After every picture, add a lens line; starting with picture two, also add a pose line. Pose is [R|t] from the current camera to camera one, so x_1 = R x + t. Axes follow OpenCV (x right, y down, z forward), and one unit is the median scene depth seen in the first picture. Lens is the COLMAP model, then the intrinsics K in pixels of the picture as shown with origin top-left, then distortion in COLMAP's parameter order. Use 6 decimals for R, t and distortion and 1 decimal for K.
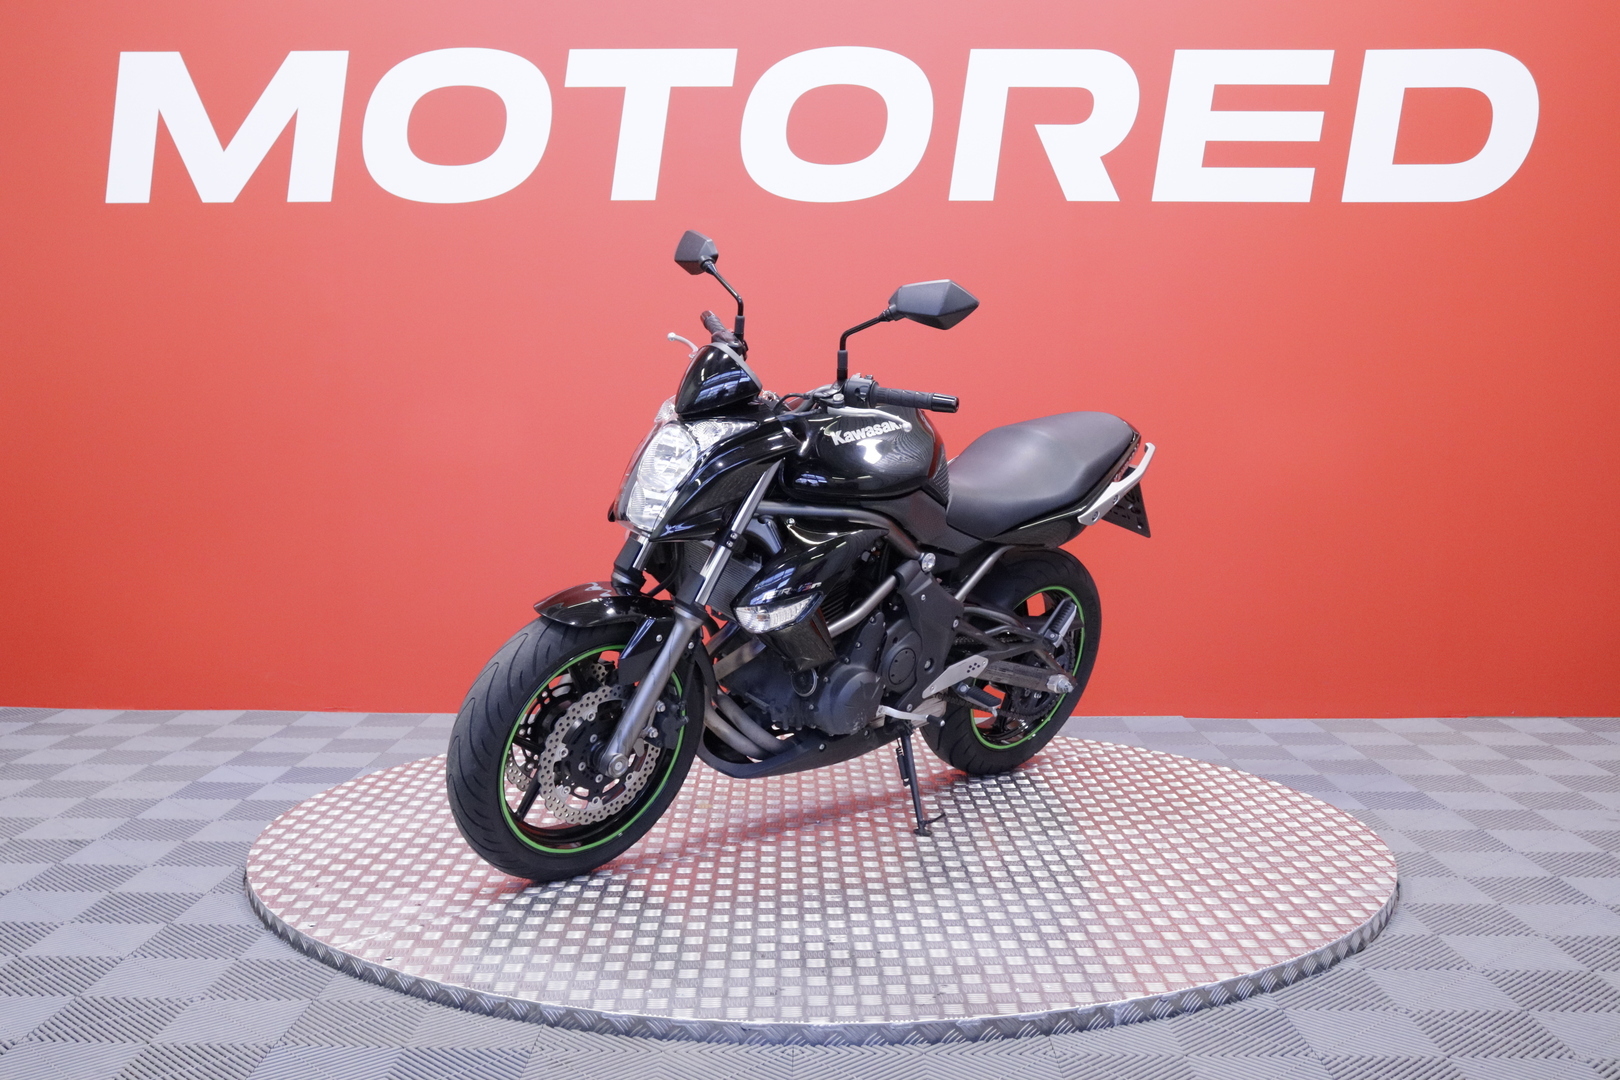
lens RADIAL K [[1756.4, 0, 813.0], [0, 1756.4, 543.8], [0, 0, 1]] dist [-0.097416, 0.000000]
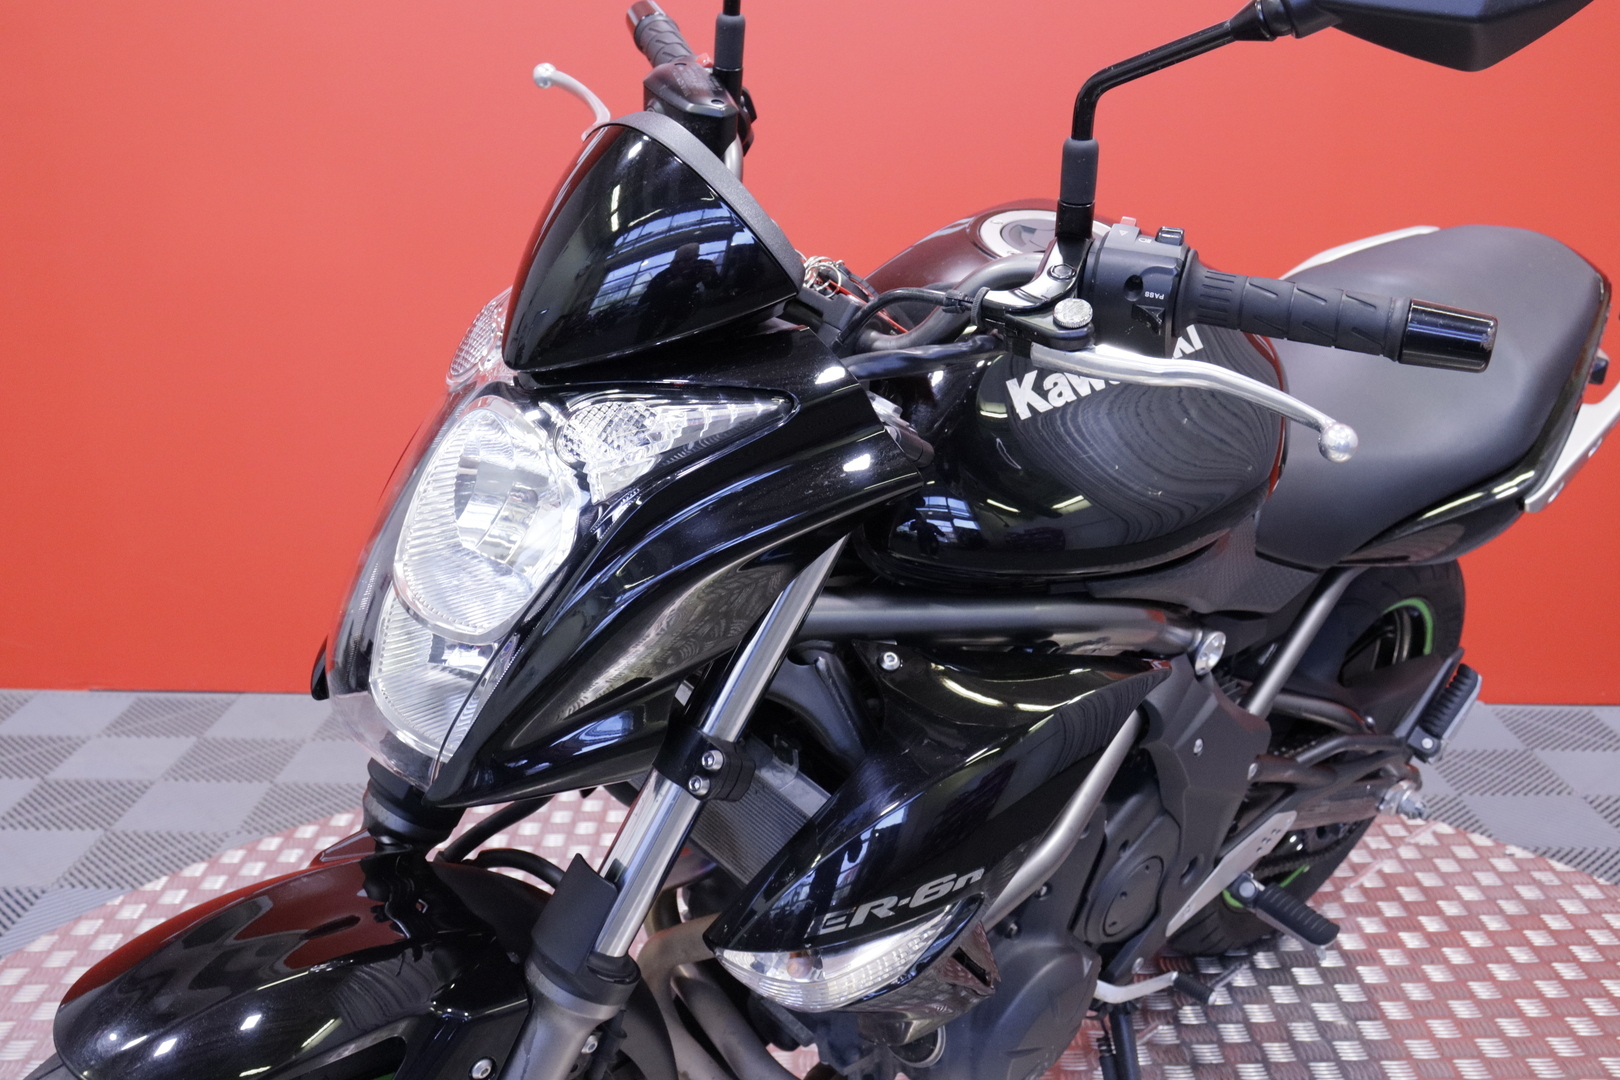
lens RADIAL K [[1756.4, 0, 818.5], [0, 1756.4, 533.6], [0, 0, 1]] dist [-0.097416, 0.000000]
pose [[0.999998, 0.000229, -0.002201, -0.025214], [0.000130, 0.986887, 0.161410, -0.090449], [0.002209, -0.161410, 0.986885, 0.688804]]
